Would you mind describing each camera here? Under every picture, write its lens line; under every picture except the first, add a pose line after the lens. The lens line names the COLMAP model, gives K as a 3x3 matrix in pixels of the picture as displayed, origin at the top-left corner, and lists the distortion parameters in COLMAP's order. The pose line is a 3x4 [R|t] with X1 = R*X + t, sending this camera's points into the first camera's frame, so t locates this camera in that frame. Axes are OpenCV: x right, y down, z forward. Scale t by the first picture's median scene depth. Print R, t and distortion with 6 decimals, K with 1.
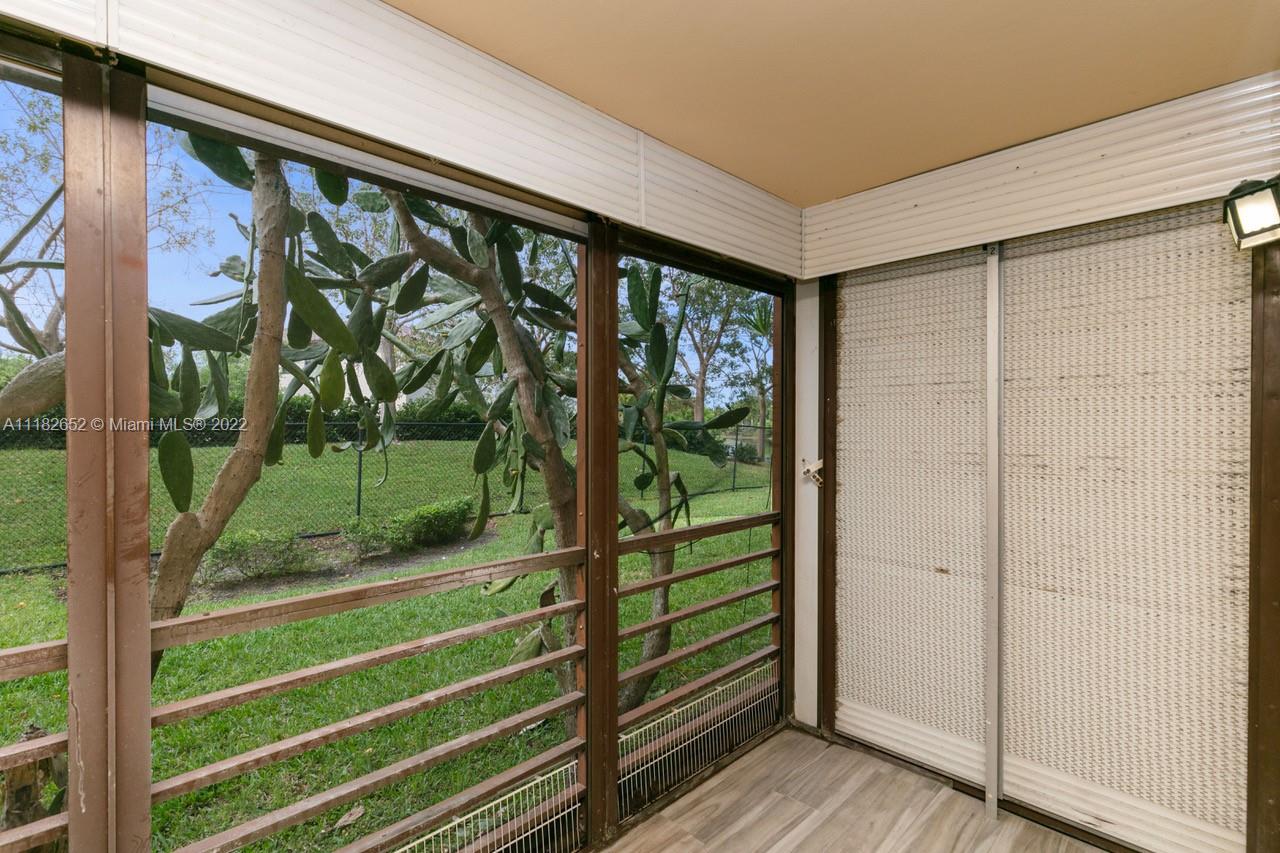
lens RADIAL K [[591.2, 0, 632.6], [0, 591.2, 432.1], [0, 0, 1]] dist [0.002640, -0.000110]
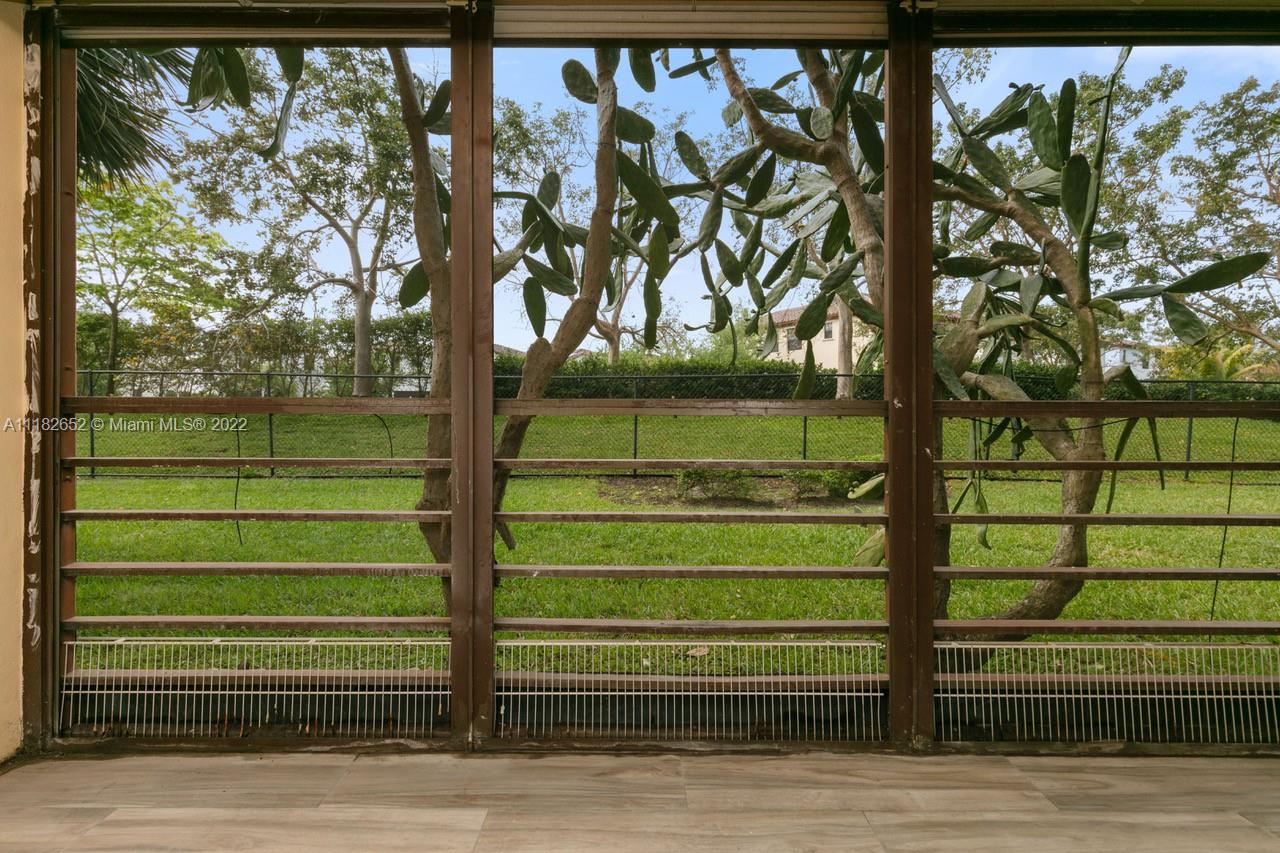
lens RADIAL K [[591.2, 0, 641.9], [0, 591.2, 418.9], [0, 0, 1]] dist [0.002640, -0.000110]
pose [[0.707296, 0.004212, -0.706905, 0.230130], [-0.008528, 0.999960, -0.002575, 0.191786], [0.706866, 0.007850, 0.707304, 0.108409]]
